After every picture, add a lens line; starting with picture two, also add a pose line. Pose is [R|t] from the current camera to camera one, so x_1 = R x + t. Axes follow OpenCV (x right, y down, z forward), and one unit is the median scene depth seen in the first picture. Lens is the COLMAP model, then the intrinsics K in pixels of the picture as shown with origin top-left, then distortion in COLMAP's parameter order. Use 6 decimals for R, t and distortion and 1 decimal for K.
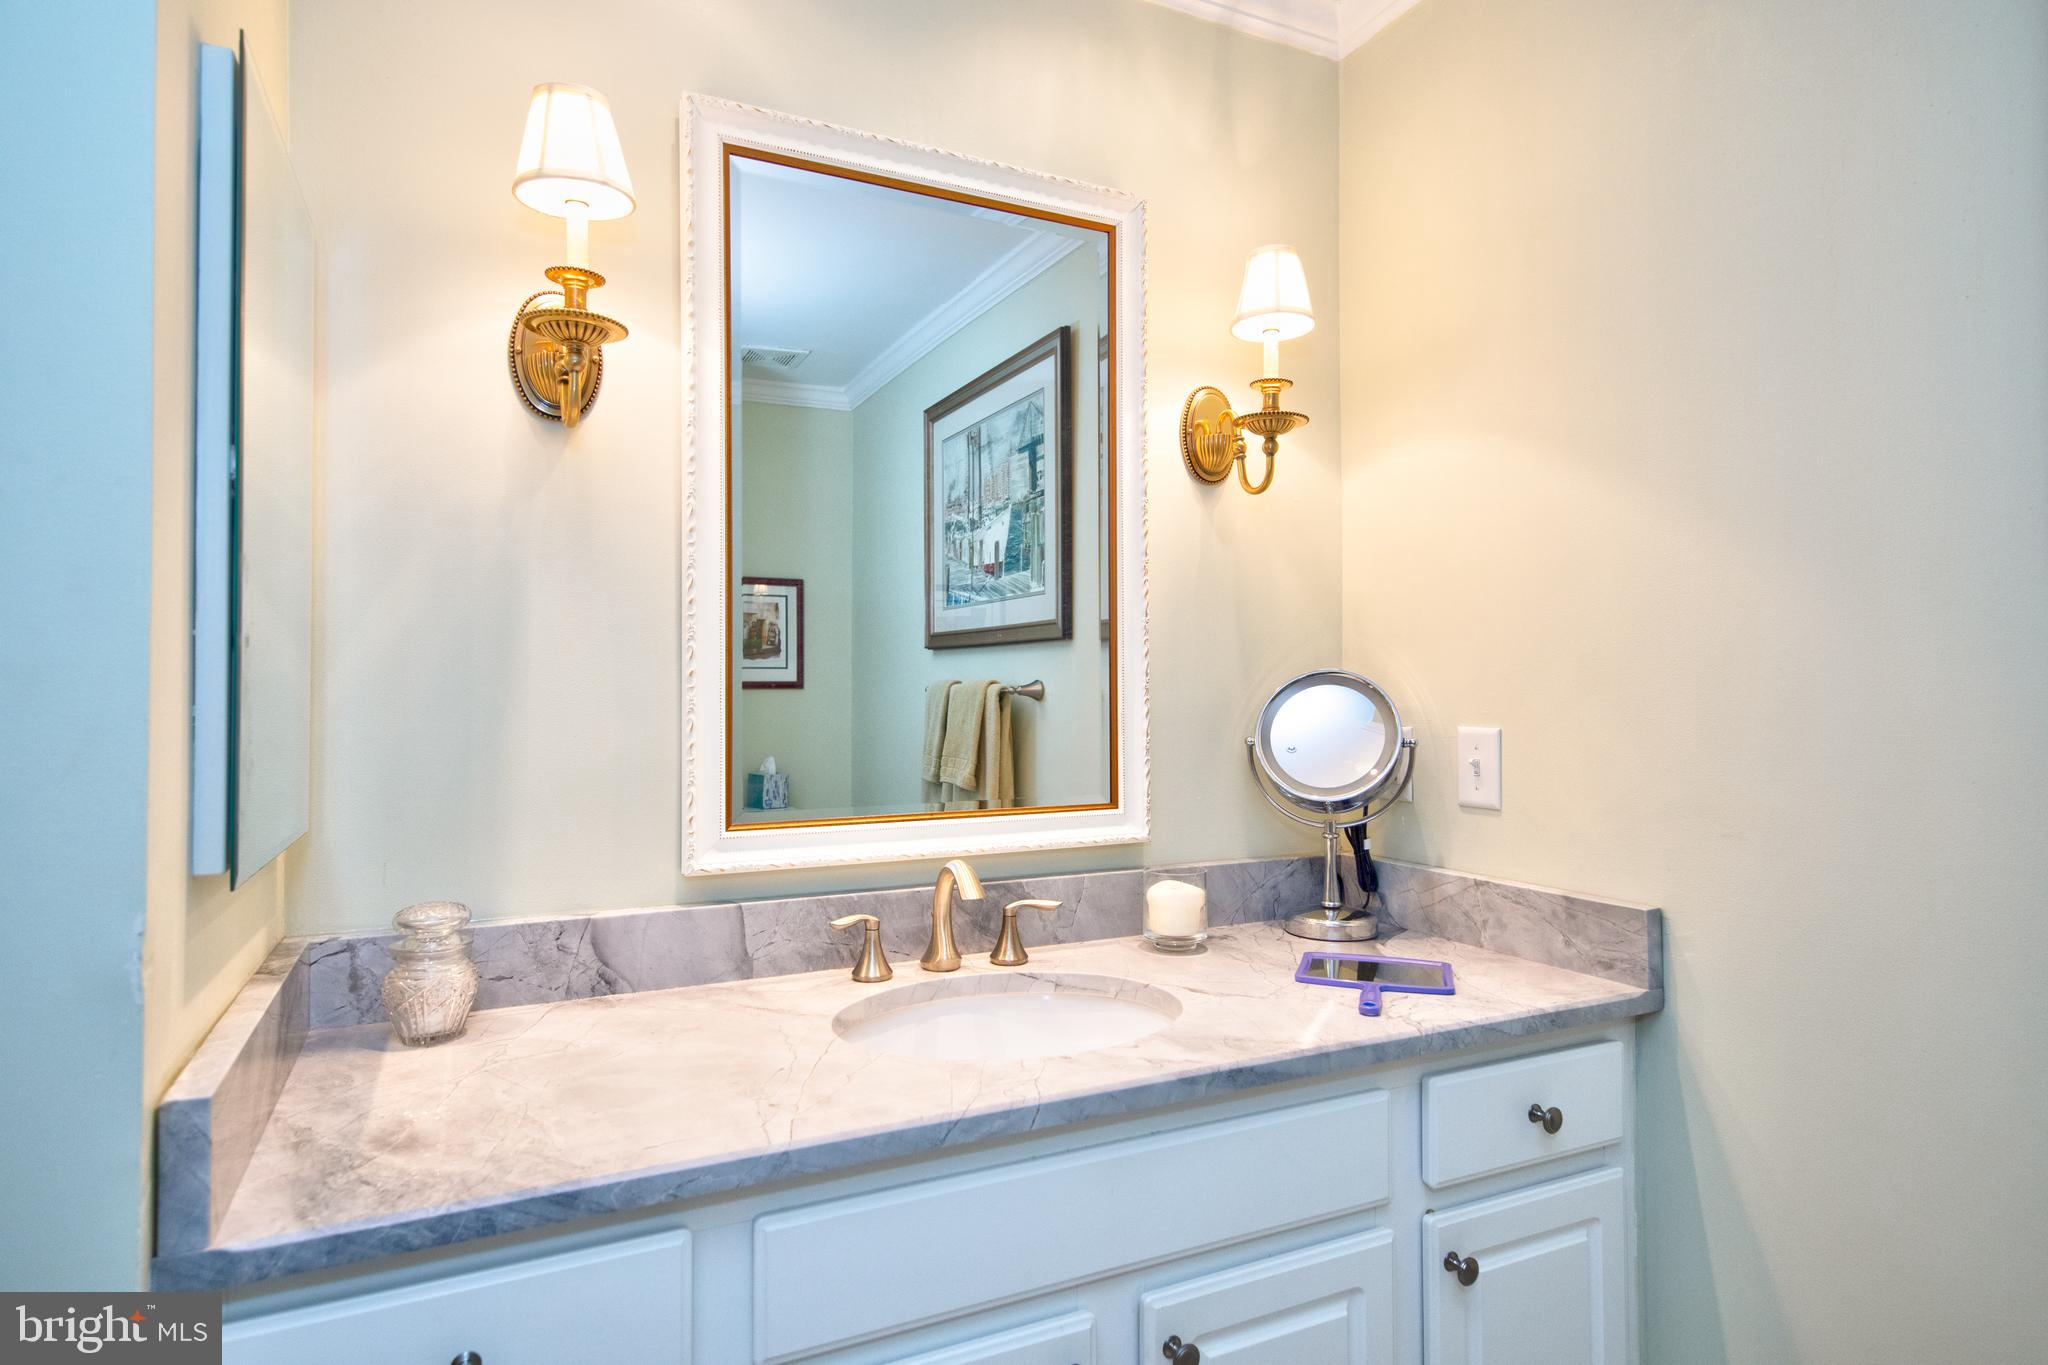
lens RADIAL K [[1130.5, 0, 1026.0], [0, 1130.5, 664.0], [0, 0, 1]] dist [0.035892, -0.000842]
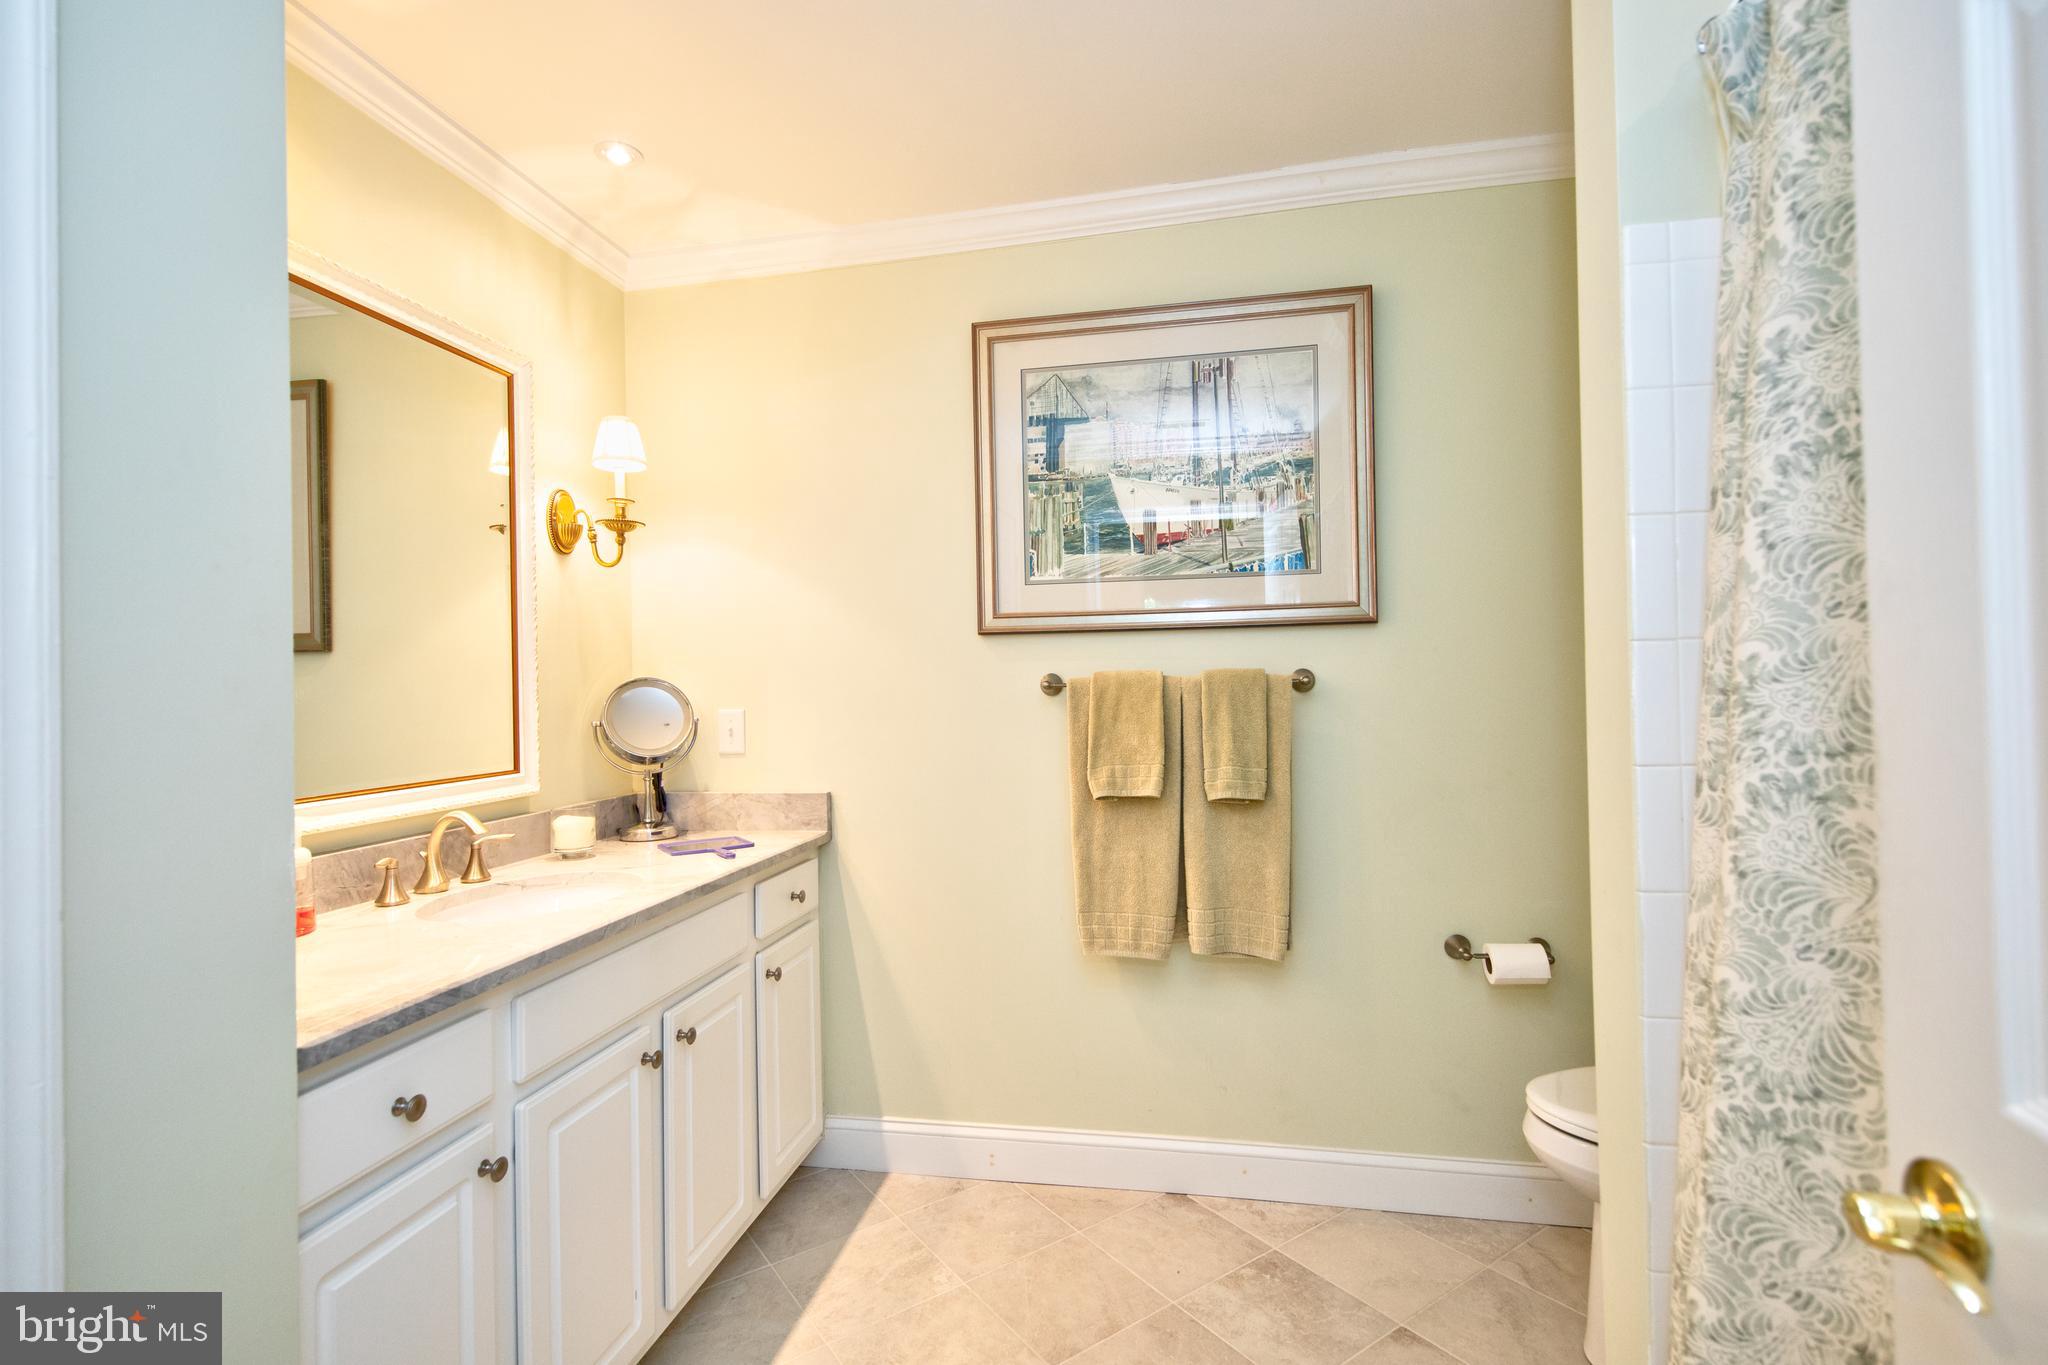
lens RADIAL K [[957.9, 0, 1020.3], [0, 957.9, 680.3], [0, 0, 1]] dist [0.009227, -0.002774]
pose [[0.596749, -0.005735, 0.802407, -0.538874], [-0.002399, 0.999957, 0.008931, -0.005556], [-0.802424, -0.007255, 0.596710, -0.267508]]
